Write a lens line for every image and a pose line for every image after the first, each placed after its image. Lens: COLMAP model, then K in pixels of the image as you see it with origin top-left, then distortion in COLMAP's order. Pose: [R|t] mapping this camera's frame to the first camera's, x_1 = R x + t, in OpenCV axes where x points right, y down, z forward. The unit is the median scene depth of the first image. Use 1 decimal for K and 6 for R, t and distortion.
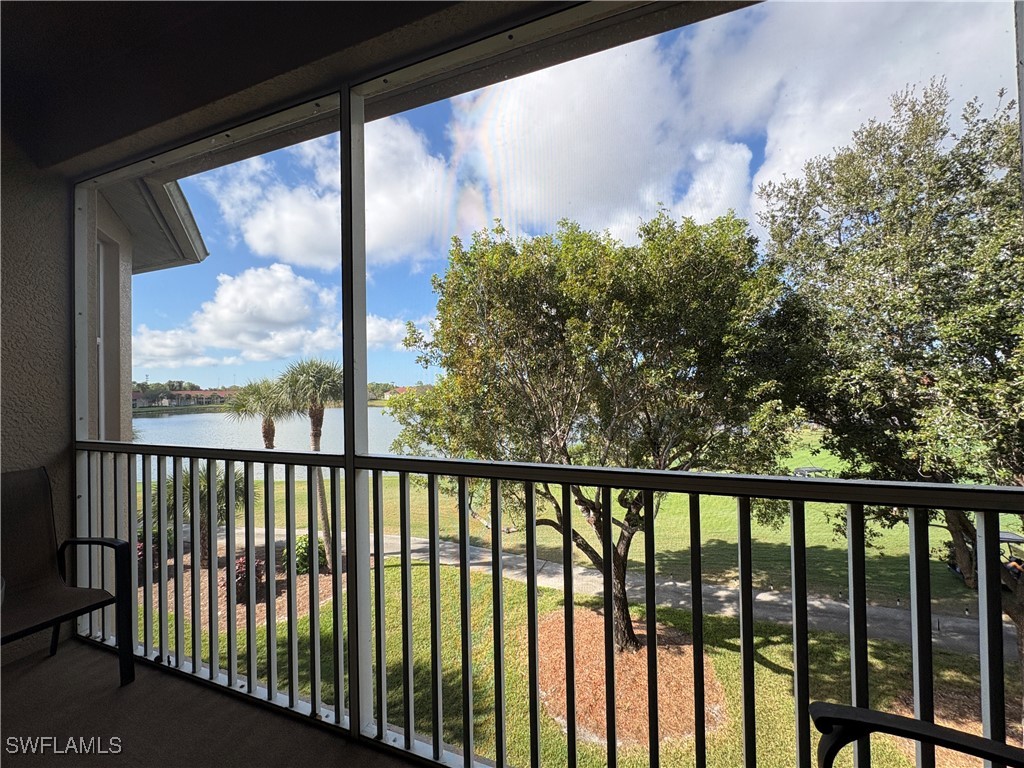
lens RADIAL K [[410.1, 0, 514.8], [0, 410.1, 380.3], [0, 0, 1]] dist [-0.002605, 0.000663]
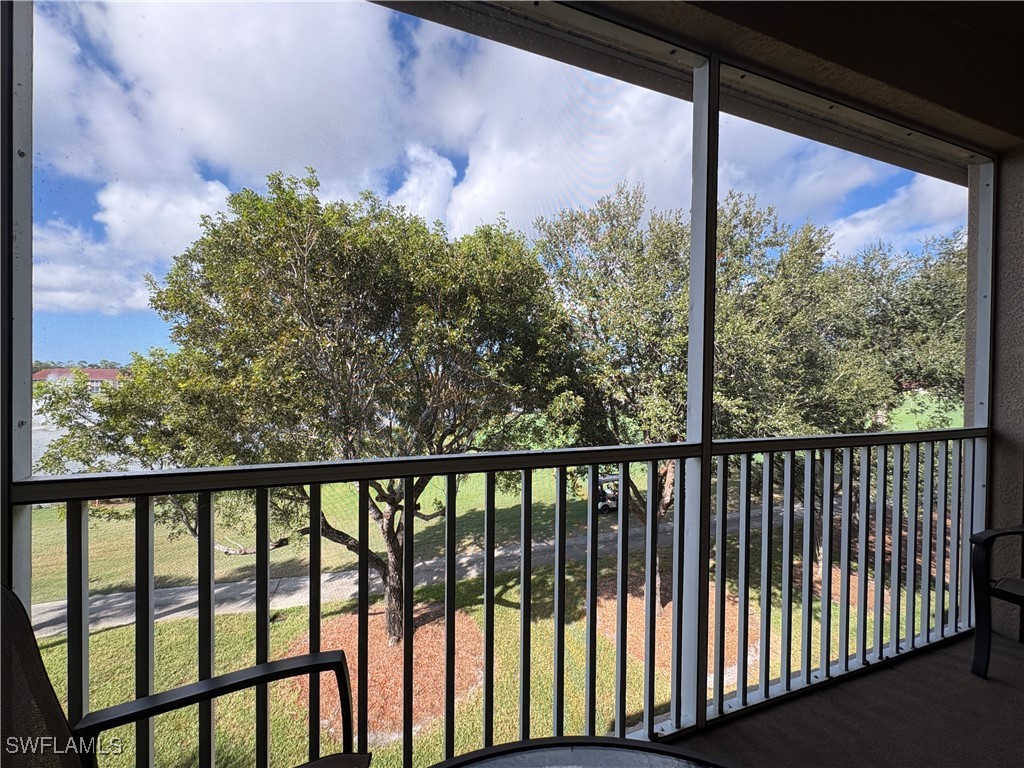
lens RADIAL K [[410.1, 0, 521.2], [0, 410.1, 378.6], [0, 0, 1]] dist [-0.002605, 0.000663]
pose [[0.752873, 0.022810, 0.657770, -0.172734], [-0.035497, 0.999352, 0.005975, 0.003224], [-0.657208, -0.027847, 0.753195, 0.061871]]
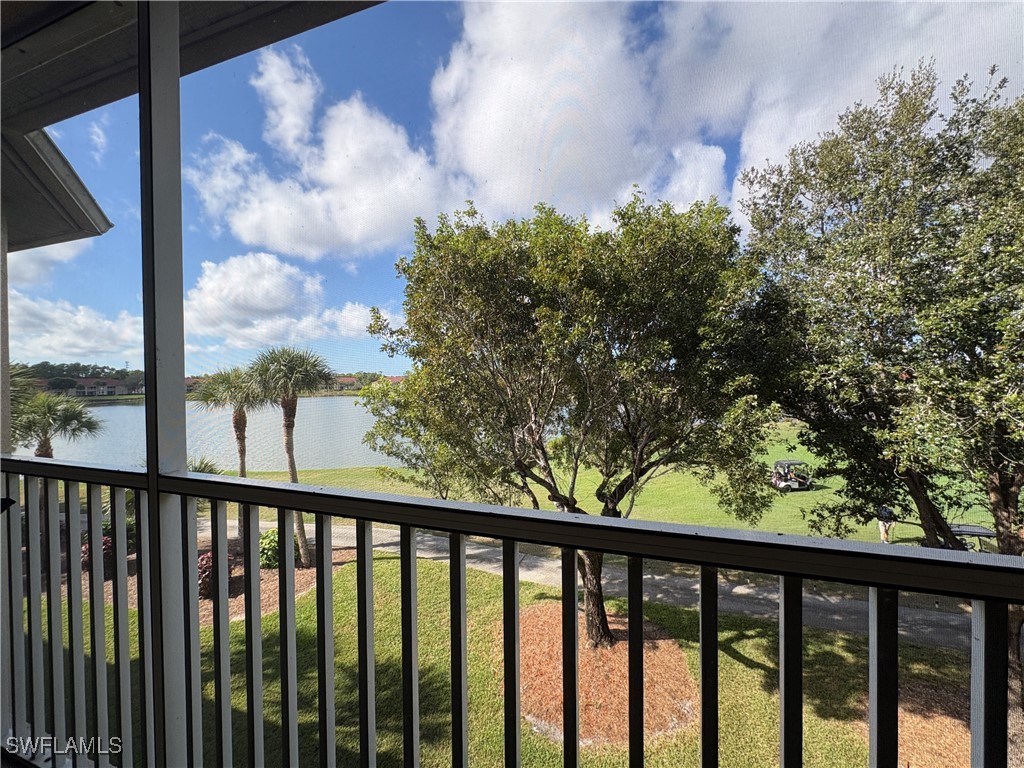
lens RADIAL K [[410.1, 0, 514.1], [0, 410.1, 380.3], [0, 0, 1]] dist [-0.002605, 0.000663]
pose [[0.999616, 0.009535, 0.026003, 0.029377], [-0.010113, 0.999703, 0.022194, -0.001142], [-0.025783, -0.022449, 0.999415, 0.029233]]
